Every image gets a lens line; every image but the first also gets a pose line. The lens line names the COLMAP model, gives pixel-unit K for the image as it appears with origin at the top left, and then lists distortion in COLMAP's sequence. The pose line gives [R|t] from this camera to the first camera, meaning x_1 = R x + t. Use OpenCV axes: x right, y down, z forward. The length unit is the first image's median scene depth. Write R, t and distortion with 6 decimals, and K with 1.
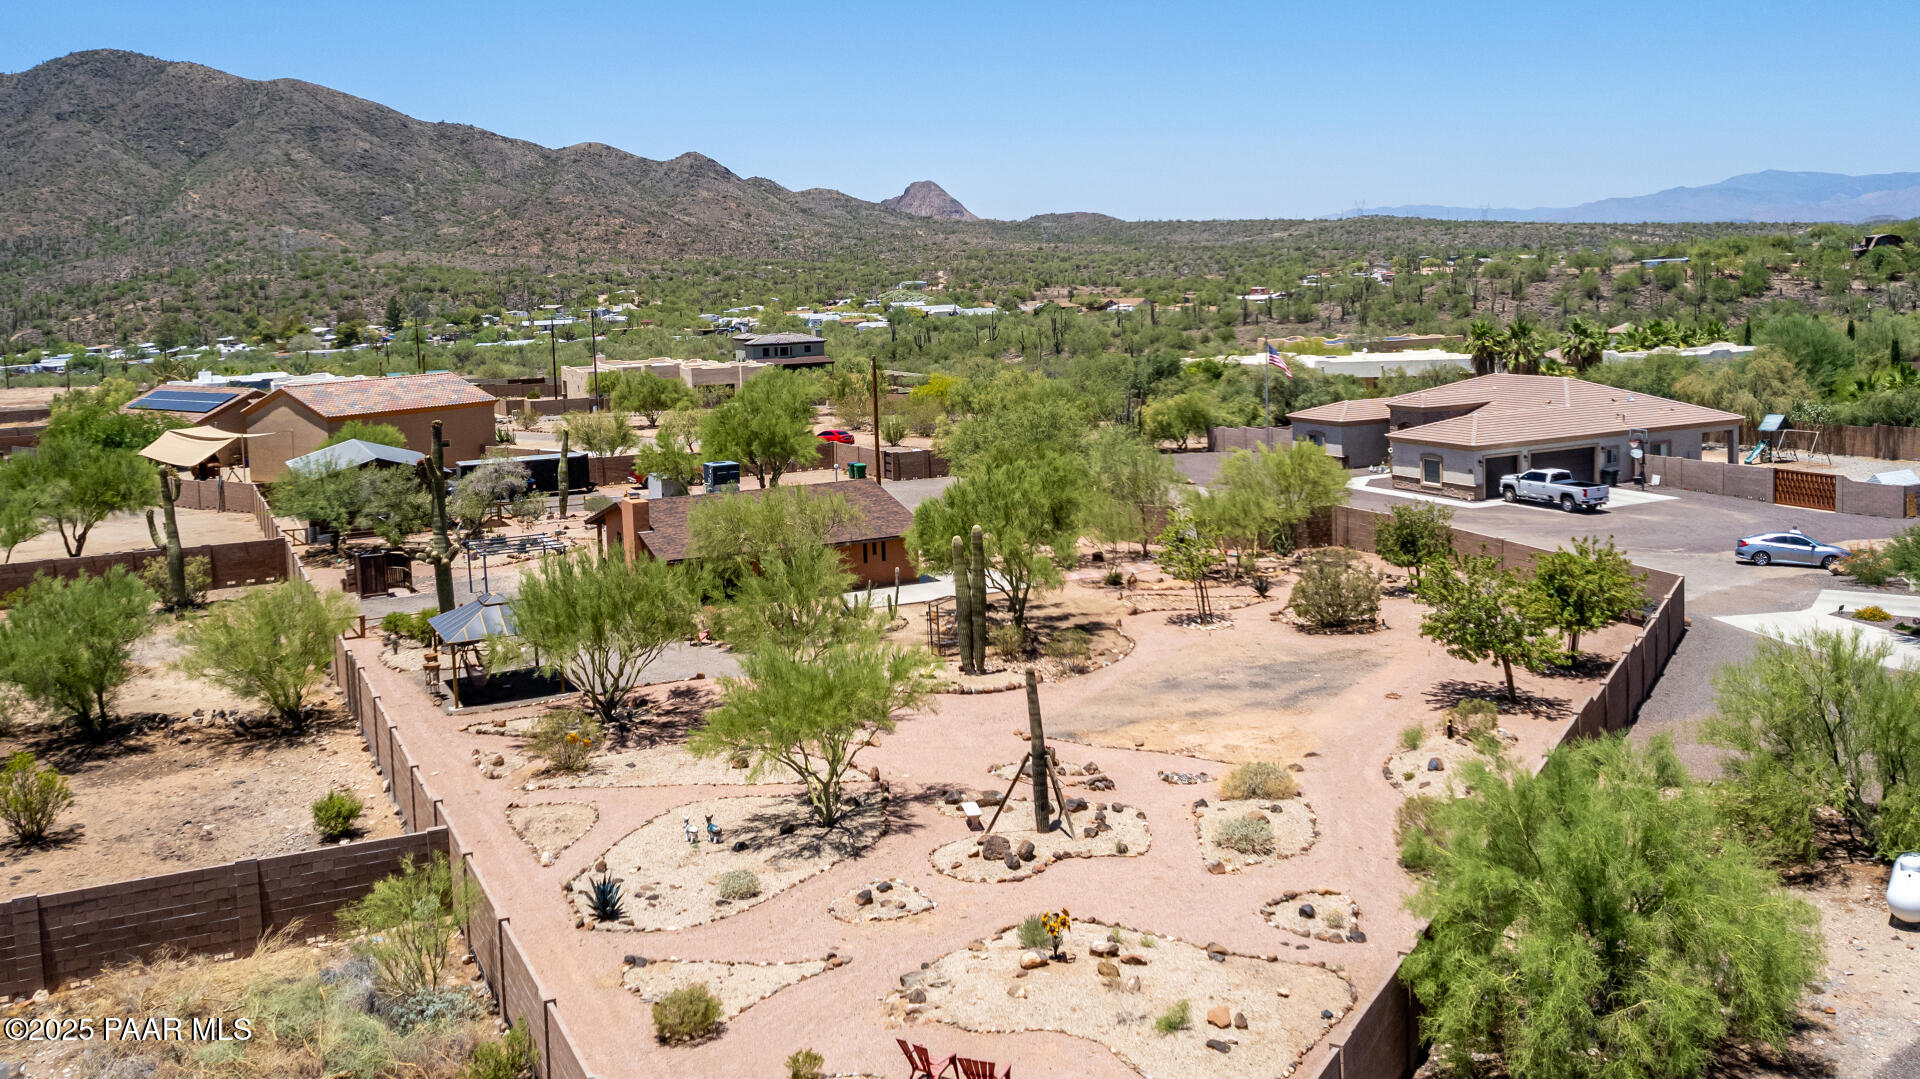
lens RADIAL K [[1380.7, 0, 935.3], [0, 1380.7, 539.5], [0, 0, 1]] dist [-0.045490, 0.005883]
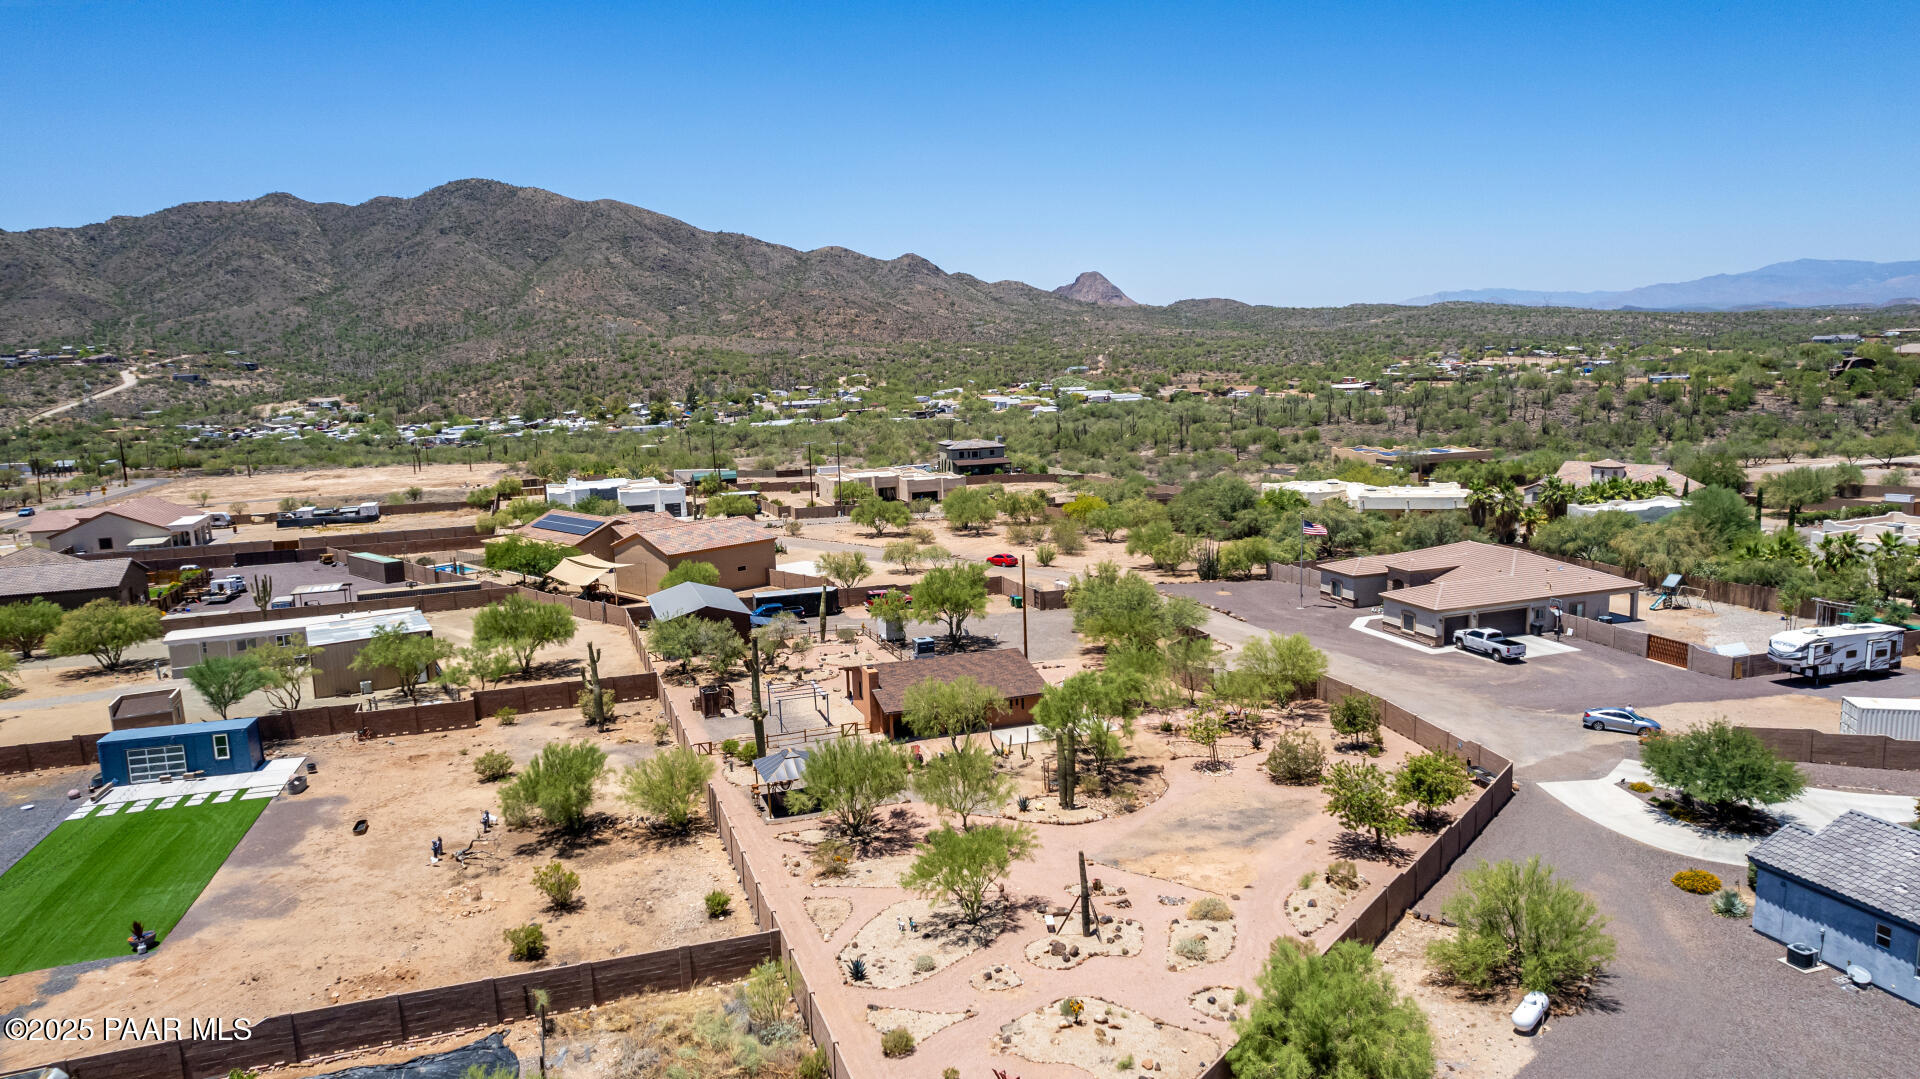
lens RADIAL K [[1215.2, 0, 989.7], [0, 1215.2, 540.9], [0, 0, 1]] dist [-0.073438, 0.058954]
pose [[0.993867, 0.020411, -0.108680, 0.034173], [-0.012098, 0.996988, 0.076608, -0.133526], [0.109916, -0.074823, 0.991121, -0.178880]]
